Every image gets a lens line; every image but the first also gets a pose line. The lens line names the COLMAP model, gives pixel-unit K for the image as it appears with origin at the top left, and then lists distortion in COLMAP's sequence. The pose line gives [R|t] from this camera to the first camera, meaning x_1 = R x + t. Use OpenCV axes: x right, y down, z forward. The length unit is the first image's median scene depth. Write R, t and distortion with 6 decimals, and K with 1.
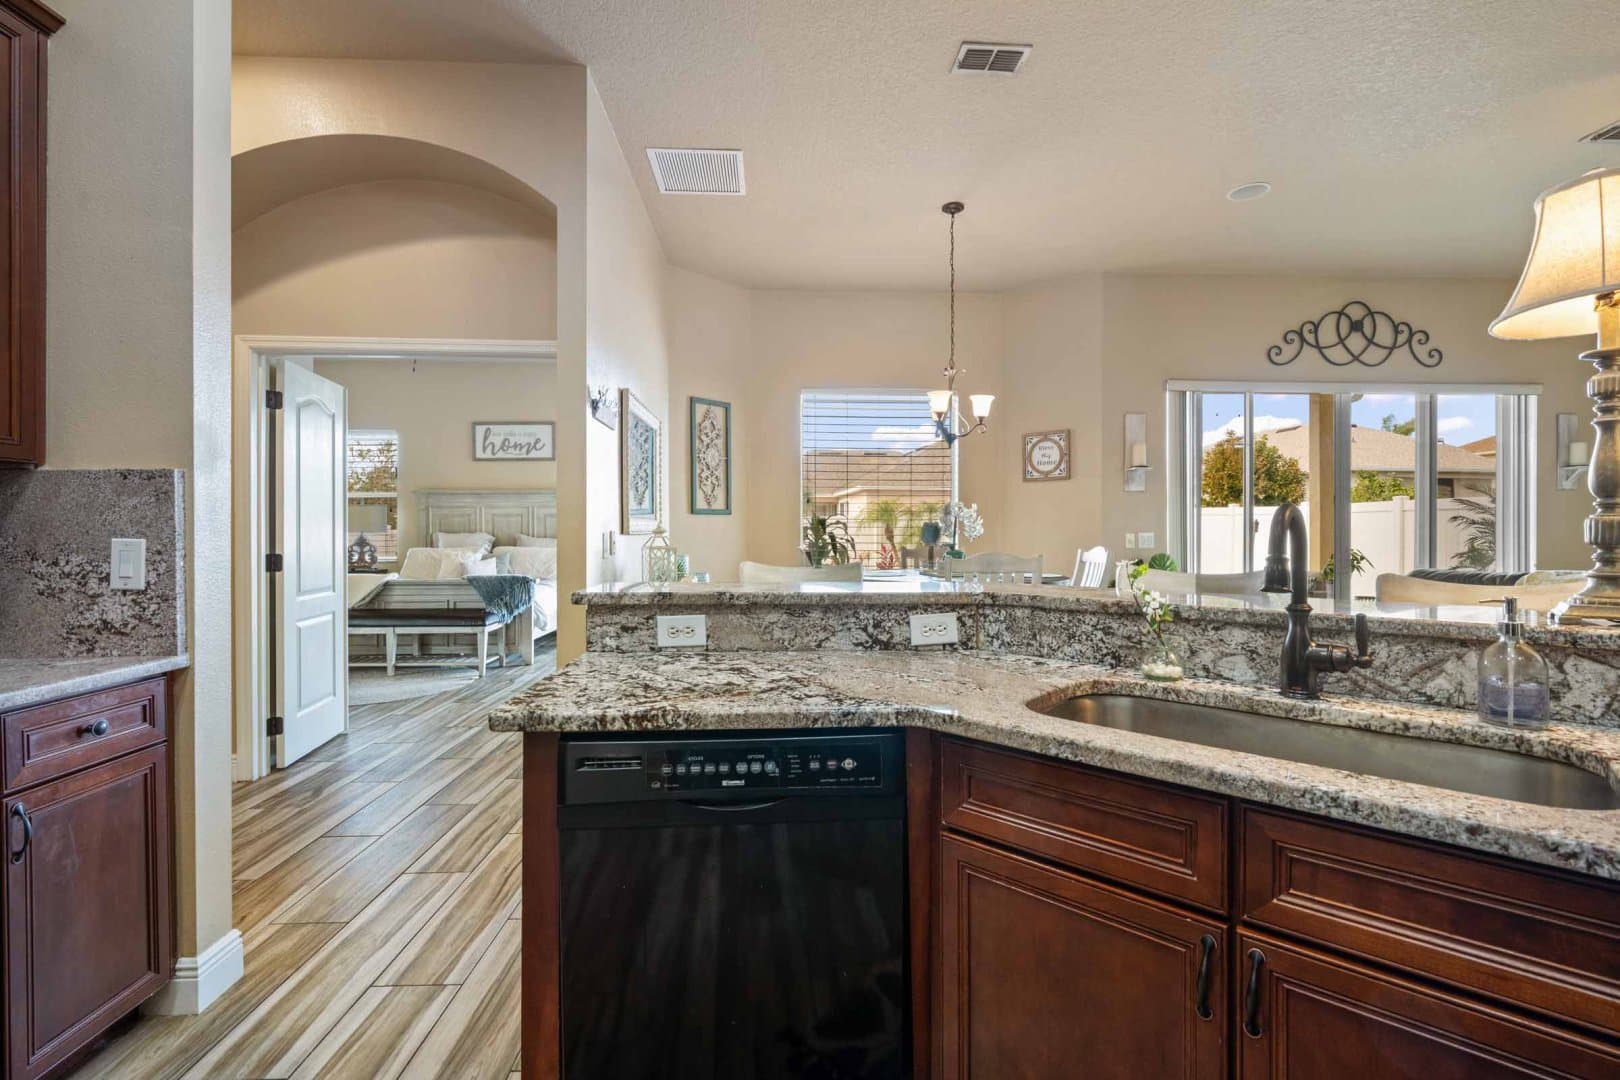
lens RADIAL K [[722.1, 0, 817.6], [0, 722.1, 529.4], [0, 0, 1]] dist [0.000043, 0.000011]
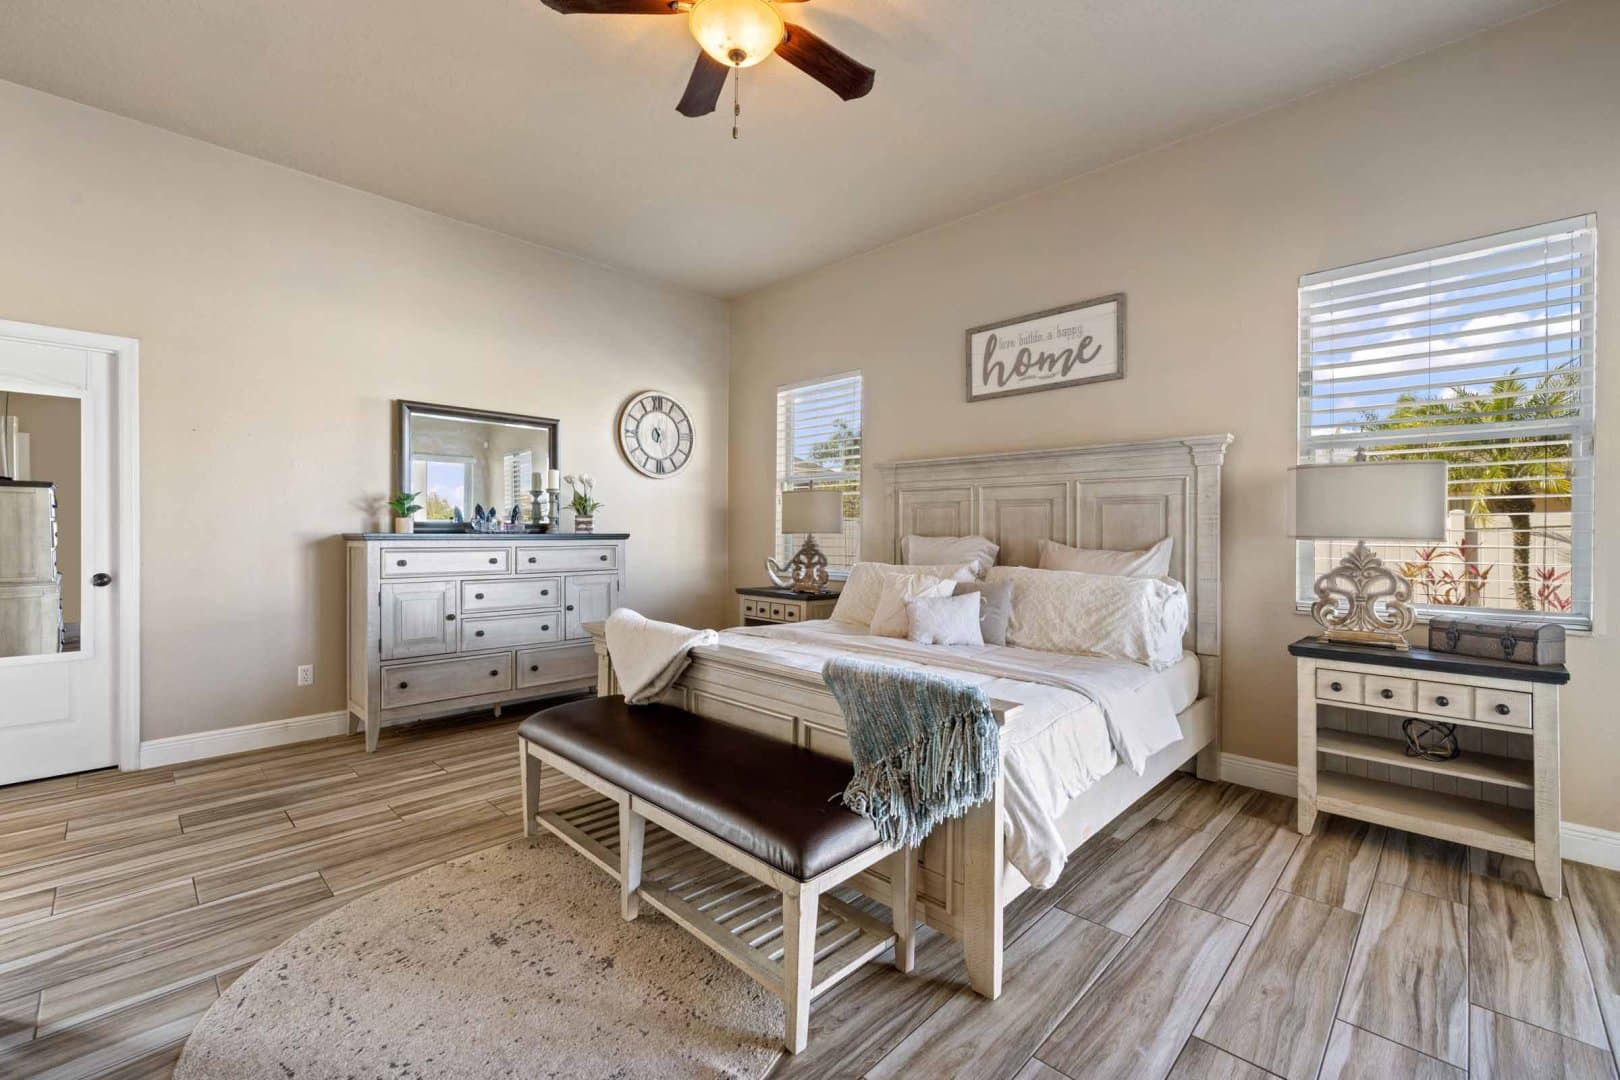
lens RADIAL K [[682.6, 0, 810.4], [0, 682.6, 526.1], [0, 0, 1]] dist [0.001983, 0.000010]
pose [[0.681249, 0.002602, -0.732048, -0.186794], [-0.008187, 0.999958, -0.004065, 0.000198], [0.732006, 0.008762, 0.681241, 0.574912]]
